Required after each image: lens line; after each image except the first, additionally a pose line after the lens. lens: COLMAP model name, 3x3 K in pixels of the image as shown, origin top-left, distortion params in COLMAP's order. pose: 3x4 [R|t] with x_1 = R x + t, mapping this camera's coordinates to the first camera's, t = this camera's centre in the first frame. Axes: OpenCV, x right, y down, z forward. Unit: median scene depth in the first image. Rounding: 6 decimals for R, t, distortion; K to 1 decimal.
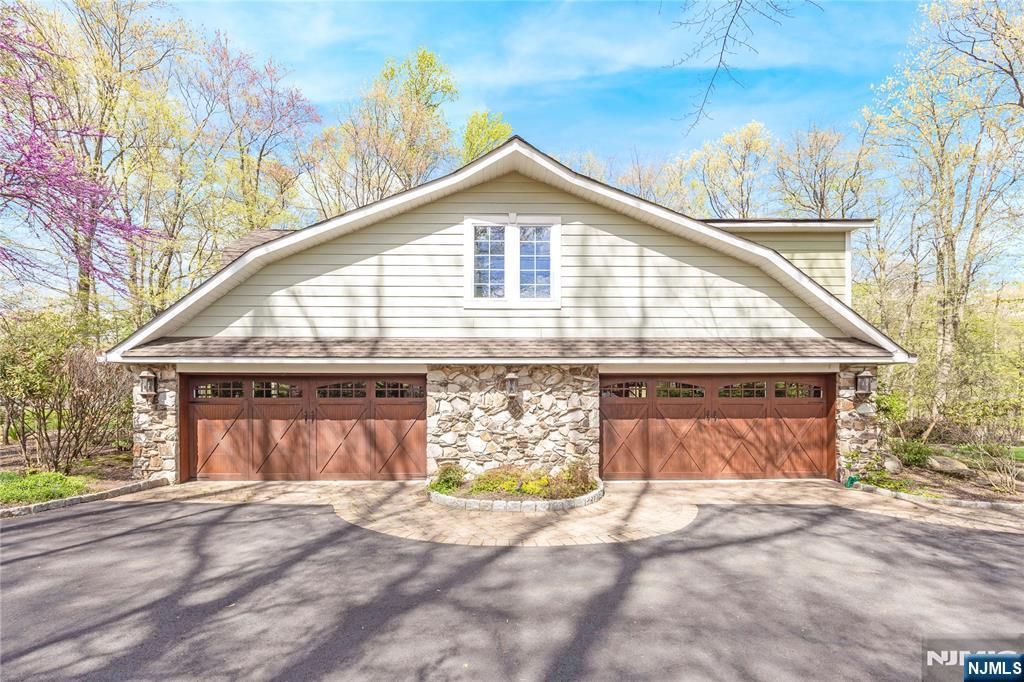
lens RADIAL K [[382.2, 0, 512.3], [0, 382.2, 333.1], [0, 0, 1]] dist [-0.003471, 0.000400]
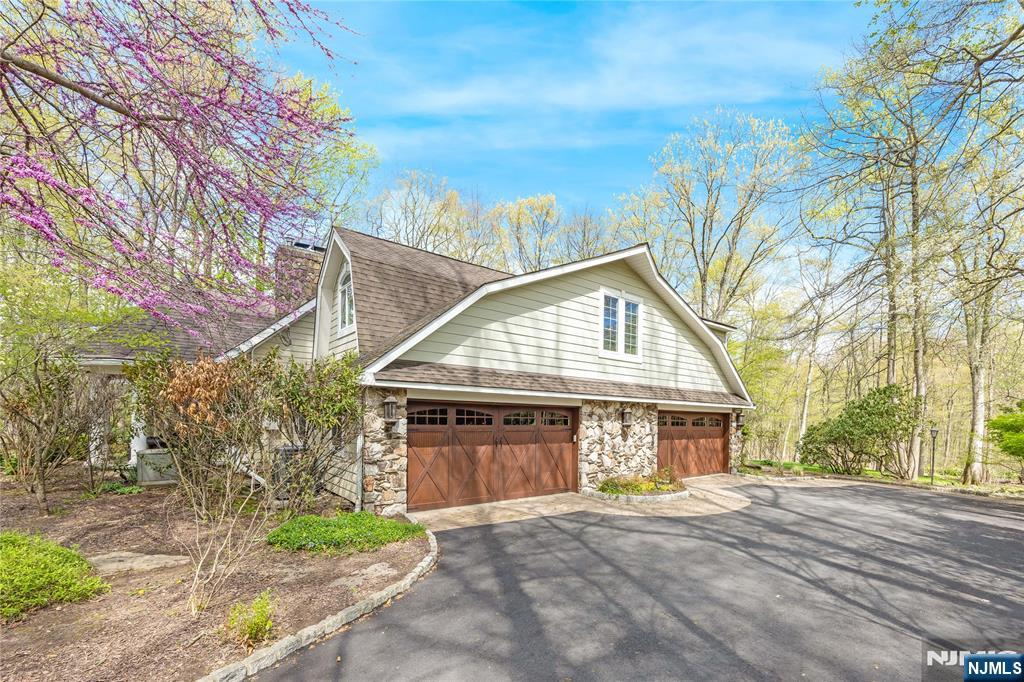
lens RADIAL K [[417.8, 0, 512.0], [0, 417.8, 347.1], [0, 0, 1]] dist [-0.001409, 0.000338]
pose [[0.803000, 0.113869, 0.585000, -1.233191], [-0.105314, 0.993242, -0.048774, 0.002118], [-0.586600, -0.022443, 0.809566, 0.020515]]
